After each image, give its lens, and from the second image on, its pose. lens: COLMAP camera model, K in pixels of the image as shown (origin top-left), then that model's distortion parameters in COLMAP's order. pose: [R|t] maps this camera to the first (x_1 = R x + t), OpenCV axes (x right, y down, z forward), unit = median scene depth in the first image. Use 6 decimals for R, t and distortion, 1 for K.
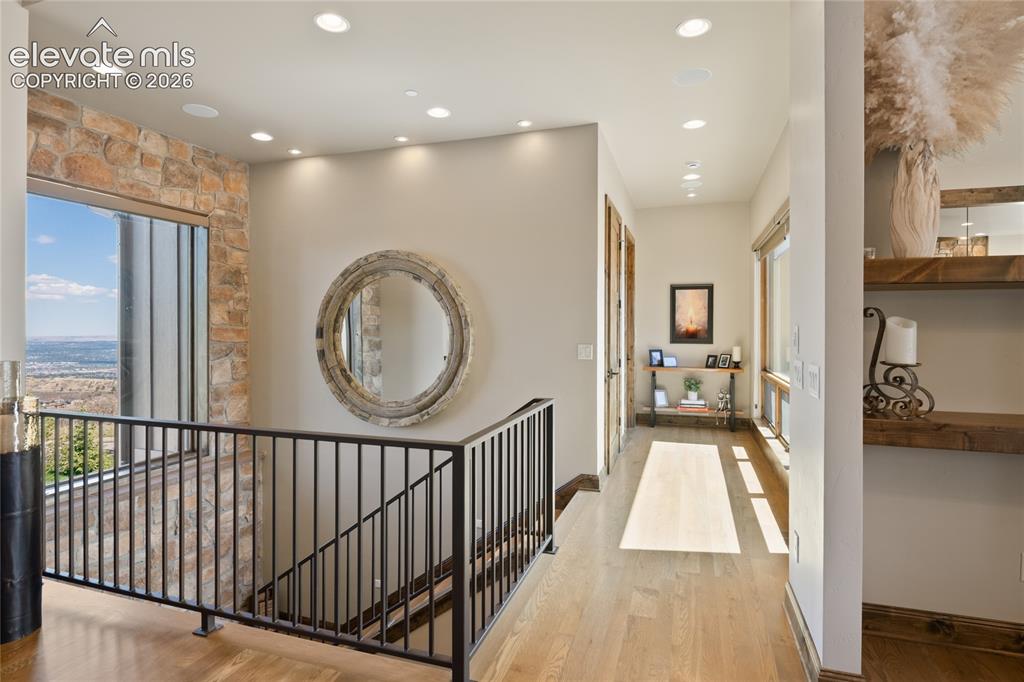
lens RADIAL K [[520.2, 0, 514.1], [0, 520.2, 327.3], [0, 0, 1]] dist [-0.001038, -0.000093]
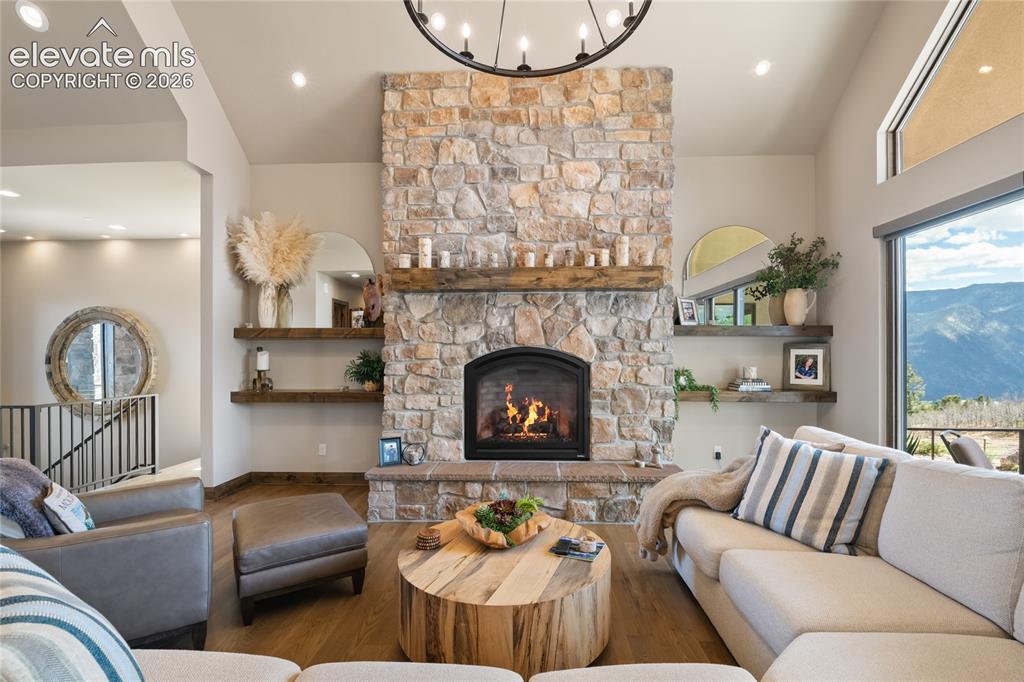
lens RADIAL K [[440.6, 0, 514.1], [0, 440.6, 355.4], [0, 0, 1]] dist [-0.000804, -0.007135]
pose [[0.958677, 0.001054, 0.284495, 0.557342], [0.001353, 0.999965, -0.008262, 0.008822], [-0.284494, 0.008305, 0.958642, -0.579239]]
